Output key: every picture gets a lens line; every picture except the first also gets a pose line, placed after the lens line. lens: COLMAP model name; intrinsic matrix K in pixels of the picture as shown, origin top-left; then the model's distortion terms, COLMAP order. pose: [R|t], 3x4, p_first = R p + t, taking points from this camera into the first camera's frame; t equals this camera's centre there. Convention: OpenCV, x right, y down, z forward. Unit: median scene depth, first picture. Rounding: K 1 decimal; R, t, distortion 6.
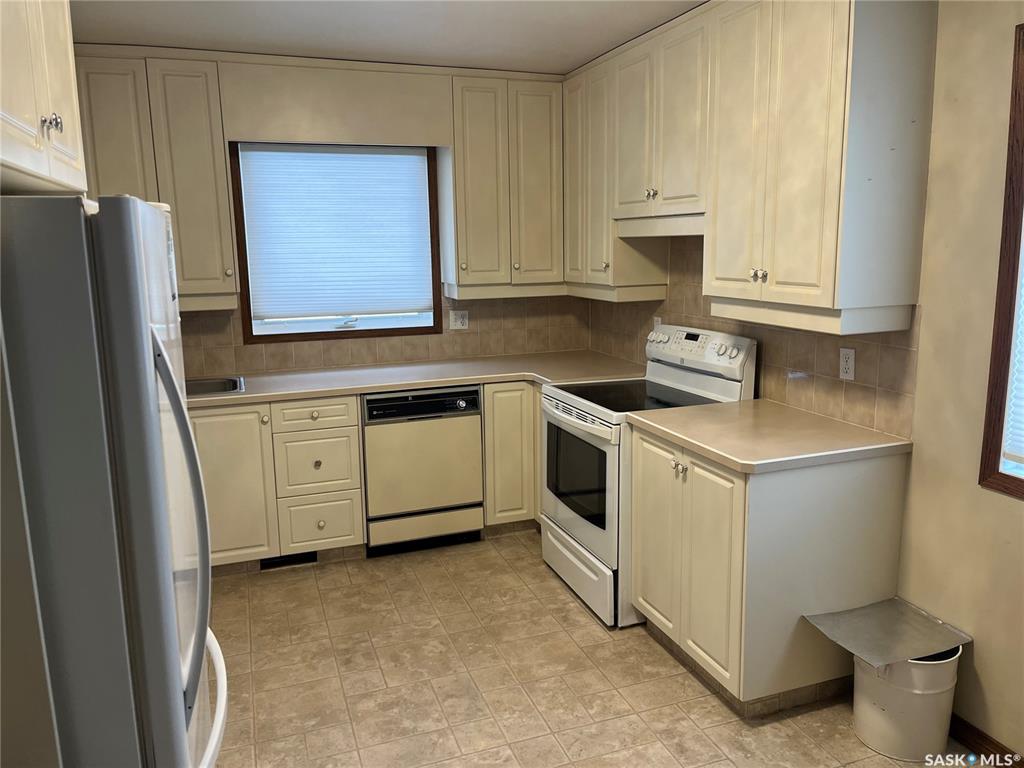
lens RADIAL K [[779.6, 0, 512.0], [0, 779.6, 384.0], [0, 0, 1]] dist [0.080357, -0.063180]
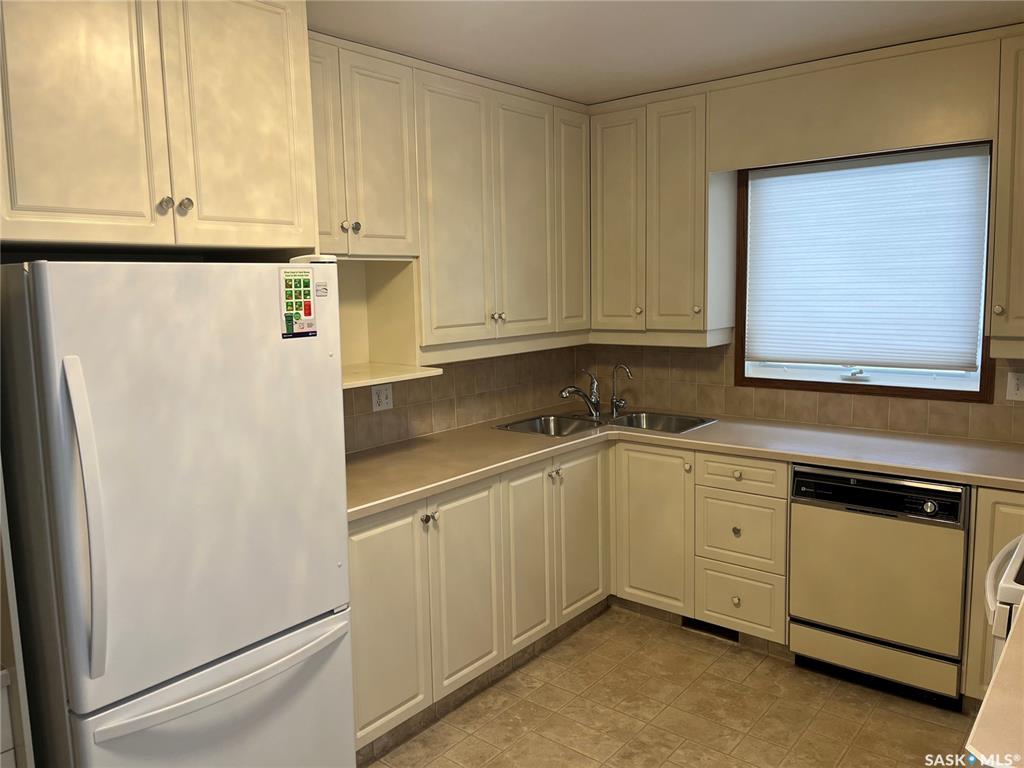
lens RADIAL K [[779.6, 0, 512.0], [0, 779.6, 384.0], [0, 0, 1]] dist [0.080357, -0.063180]
pose [[0.512345, 0.118229, -0.850602, 0.338558], [-0.142722, 0.988426, 0.051420, -0.067045], [0.846837, 0.095055, 0.523289, 0.309052]]
